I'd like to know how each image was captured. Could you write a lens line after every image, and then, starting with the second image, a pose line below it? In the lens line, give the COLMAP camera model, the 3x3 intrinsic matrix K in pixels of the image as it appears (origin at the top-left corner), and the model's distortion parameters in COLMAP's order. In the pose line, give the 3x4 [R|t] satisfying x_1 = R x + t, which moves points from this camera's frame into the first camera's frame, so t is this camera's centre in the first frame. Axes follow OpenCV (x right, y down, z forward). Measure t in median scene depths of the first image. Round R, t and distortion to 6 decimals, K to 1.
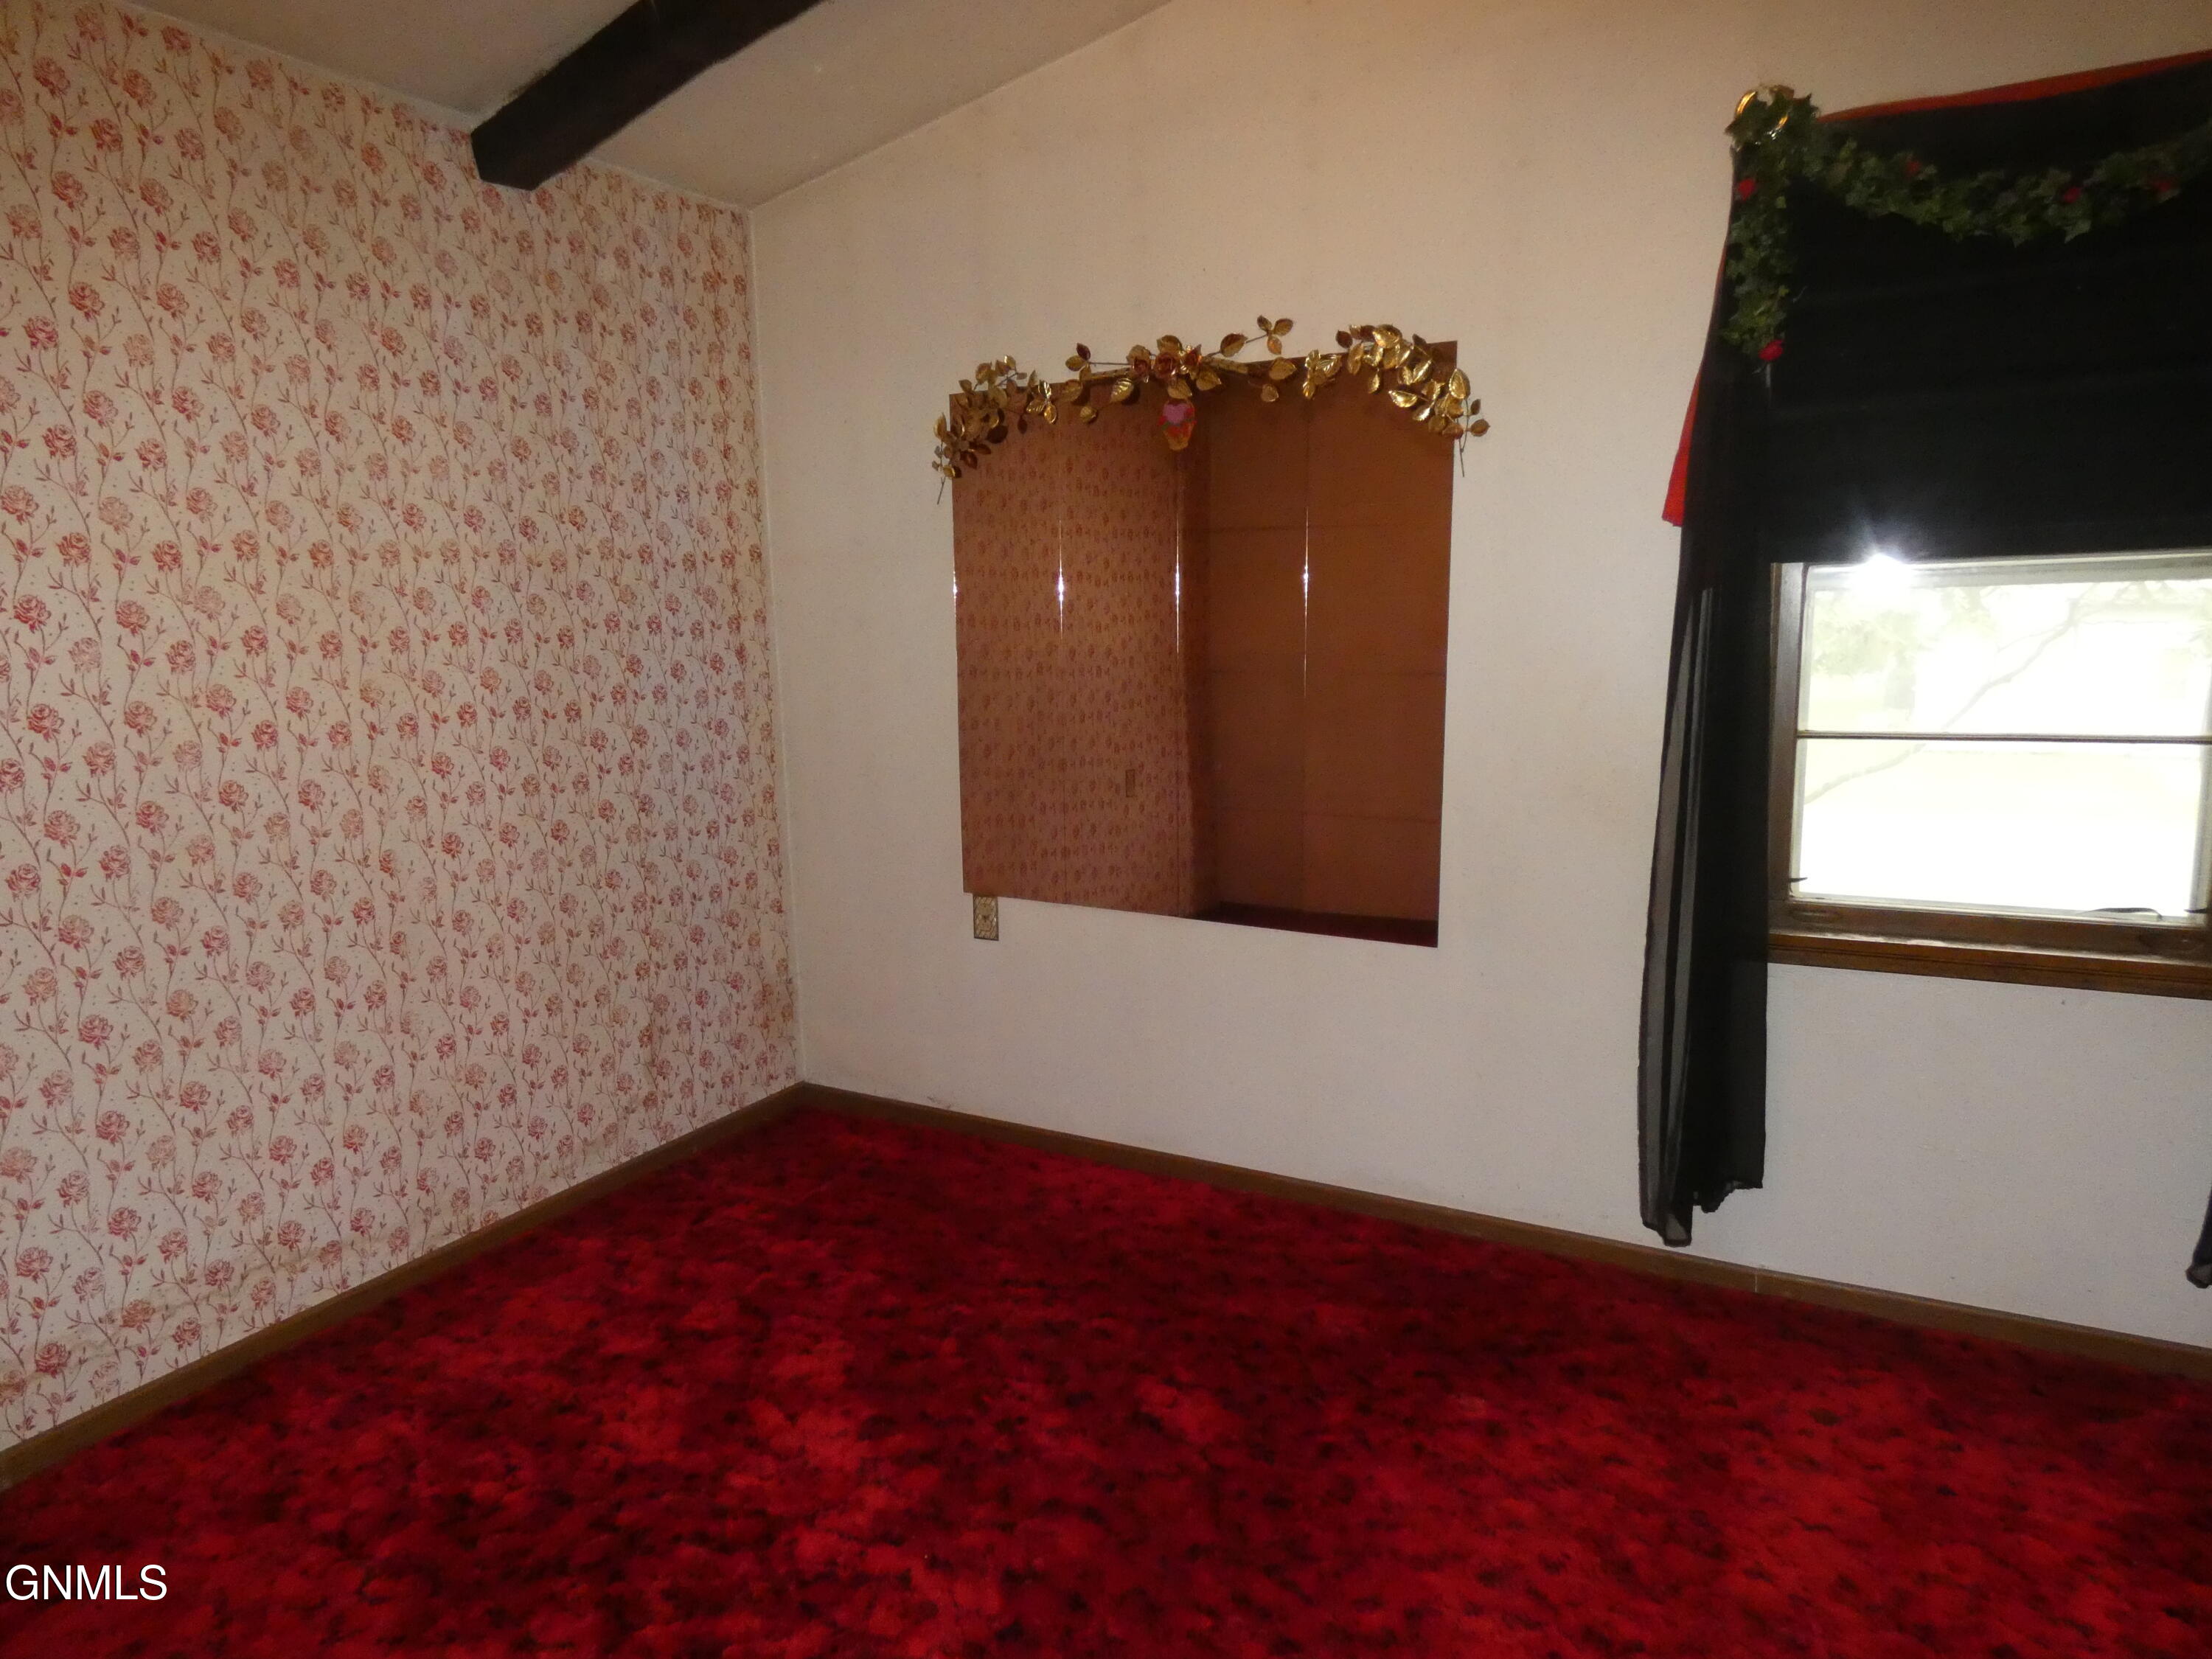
lens RADIAL K [[1339.8, 0, 1105.0], [0, 1339.8, 818.8], [0, 0, 1]] dist [-0.002262, 0.001173]
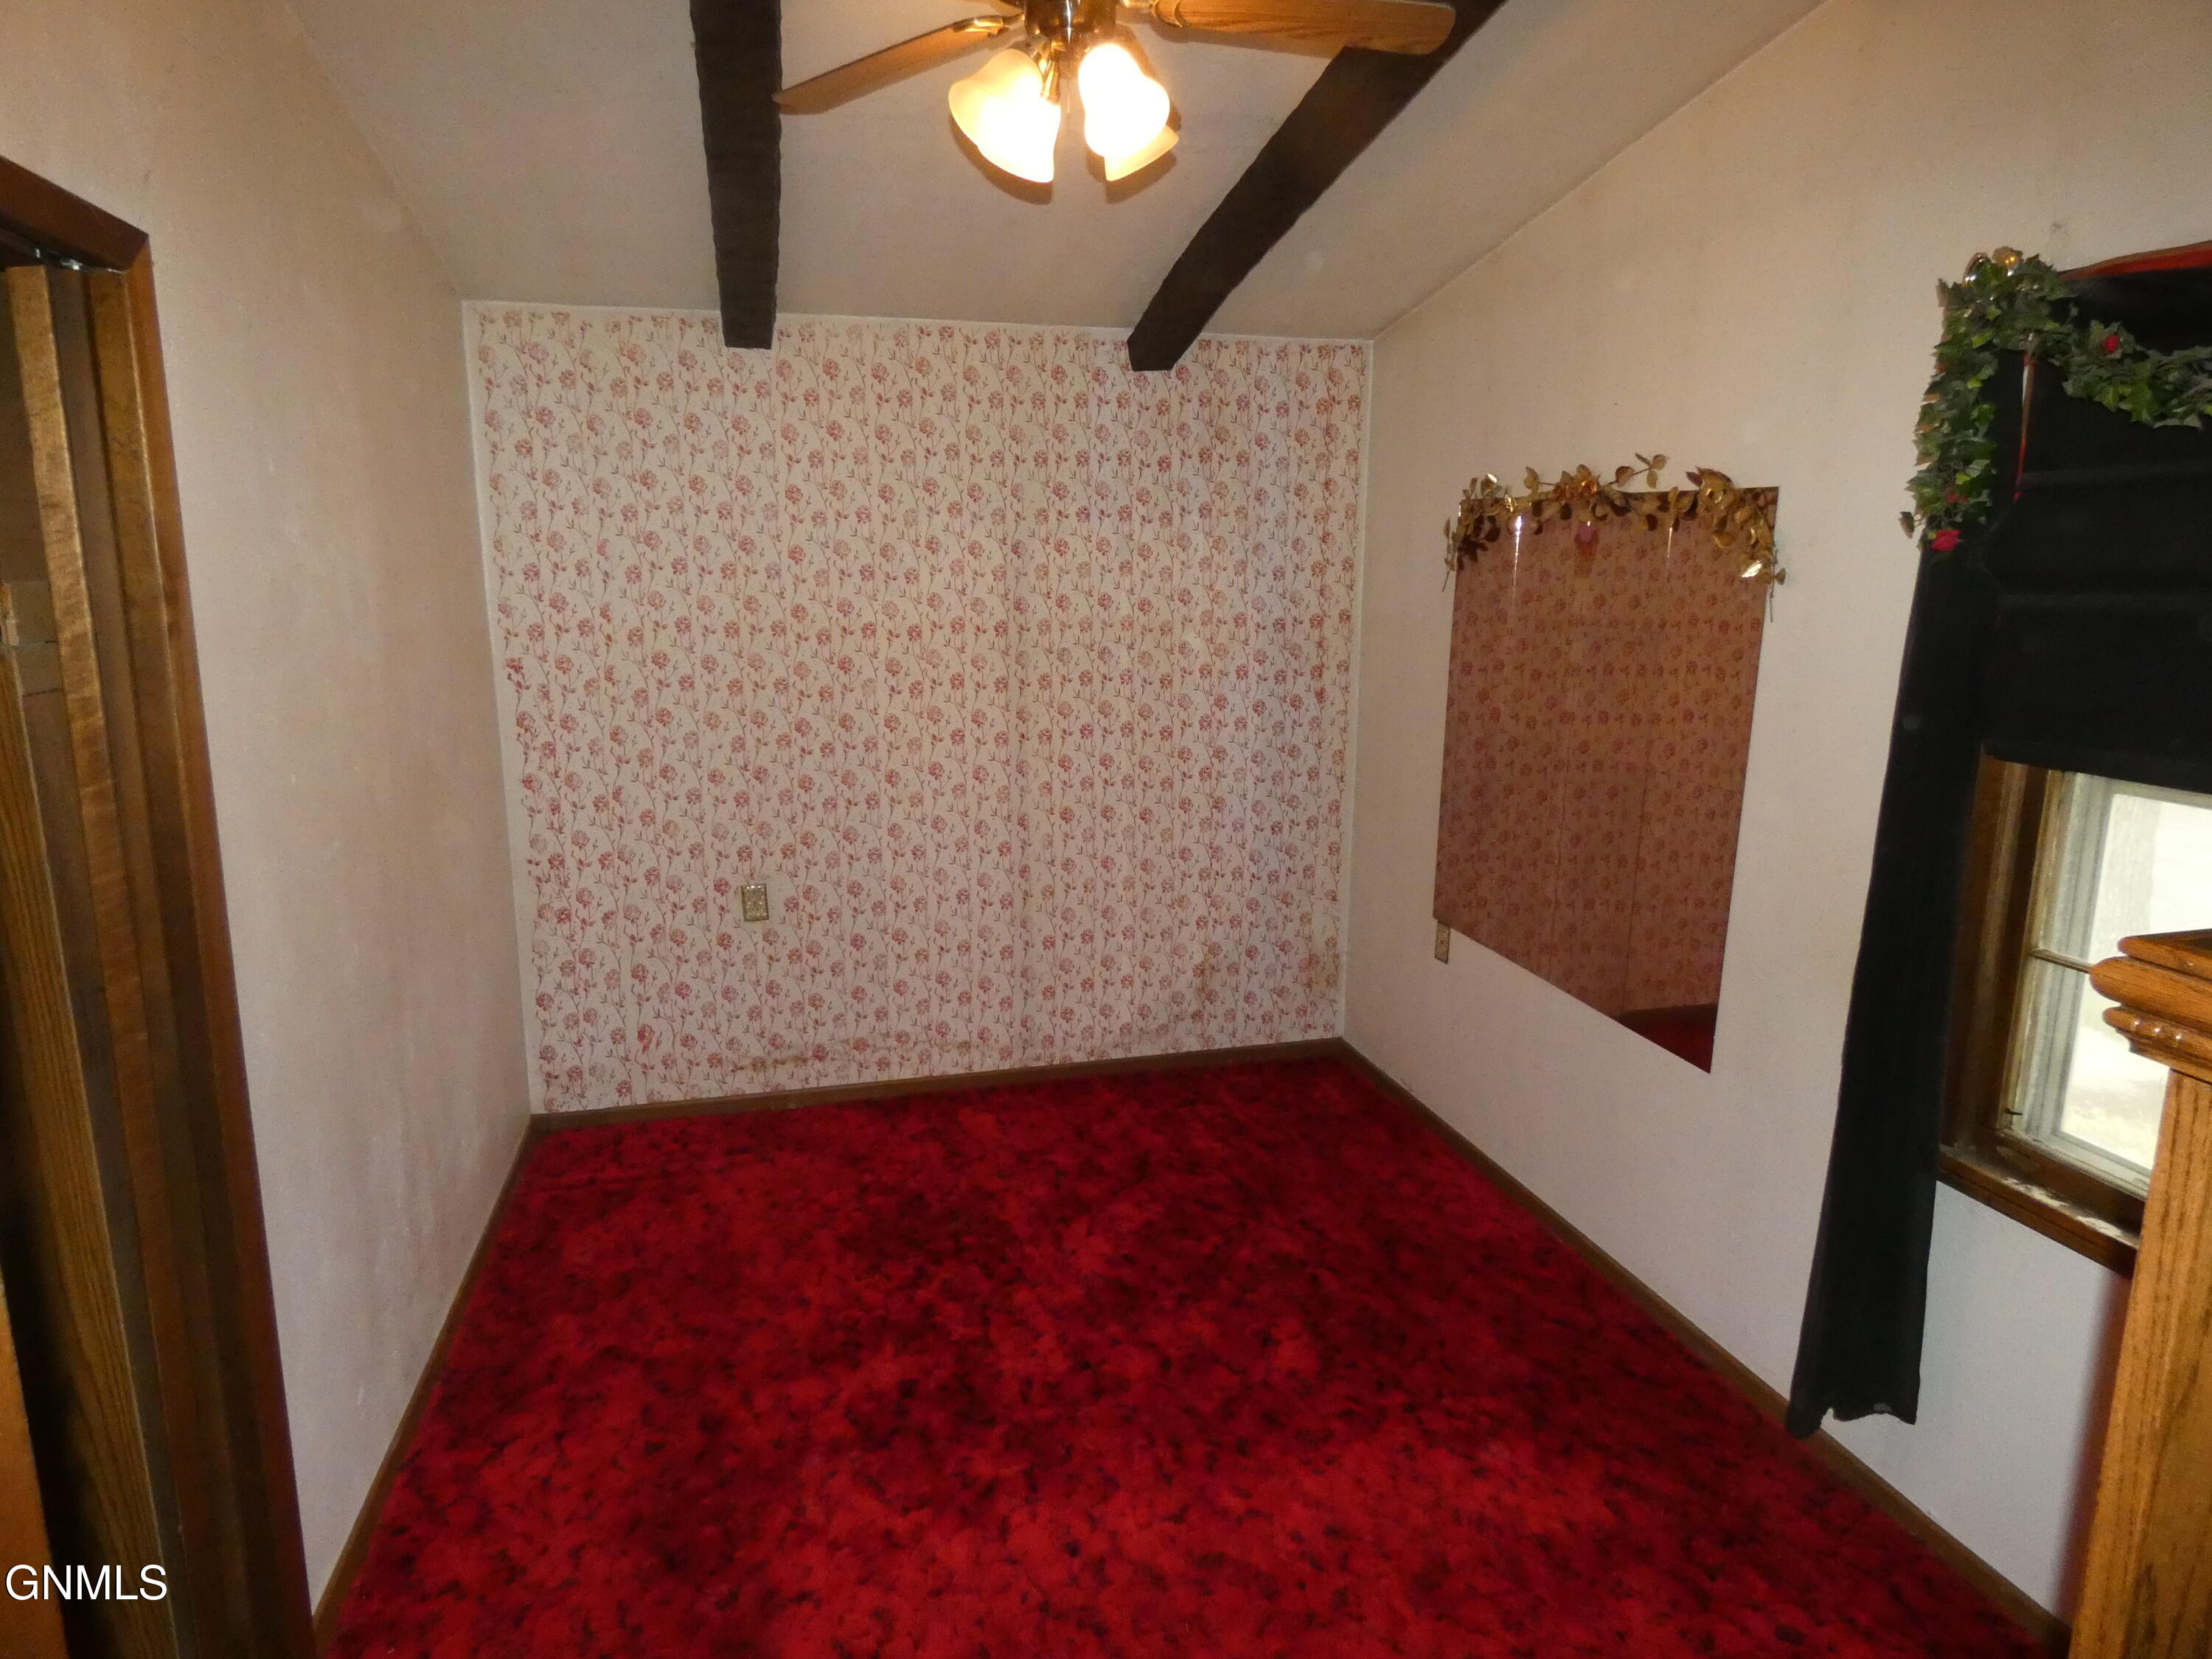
lens RADIAL K [[1339.8, 0, 1089.6], [0, 1339.8, 827.4], [0, 0, 1]] dist [-0.002262, 0.001173]
pose [[0.687585, 0.173570, -0.705053, 0.619922], [-0.130637, 0.984735, 0.115022, -0.147495], [0.714255, 0.013018, 0.699764, -0.053244]]
